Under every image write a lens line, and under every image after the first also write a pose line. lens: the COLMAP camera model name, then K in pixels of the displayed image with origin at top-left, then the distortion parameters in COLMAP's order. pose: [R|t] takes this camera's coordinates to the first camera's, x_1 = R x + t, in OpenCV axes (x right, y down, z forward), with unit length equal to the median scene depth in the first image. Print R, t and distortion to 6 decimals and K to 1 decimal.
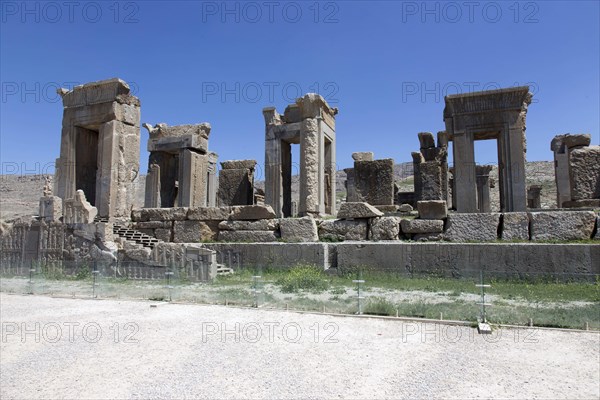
lens RADIAL K [[393.4, 0, 300.0], [0, 393.4, 200.0], [0, 0, 1]] dist [0.004285, 0.003313]
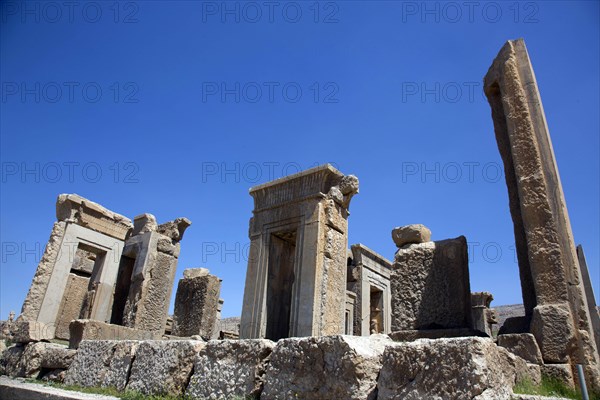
lens RADIAL K [[406.1, 0, 300.0], [0, 406.1, 200.0], [0, 0, 1]] dist [-0.127162, 0.071240]
pose [[0.957518, -0.069611, -0.279845, 0.750872], [-0.030223, 0.940859, -0.337448, 0.018813], [0.286784, 0.331570, 0.898786, 0.364413]]
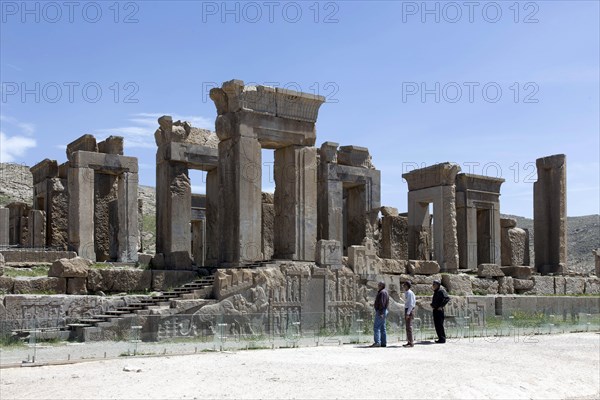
lens RADIAL K [[838.1, 0, 300.0], [0, 838.1, 200.0], [0, 0, 1]] dist [0.022418, 0.069601]
pose [[0.499716, 0.102779, 0.860070, -2.256534], [-0.083633, 0.994021, -0.070194, 0.037929], [-0.862142, -0.036853, 0.505324, 0.155556]]
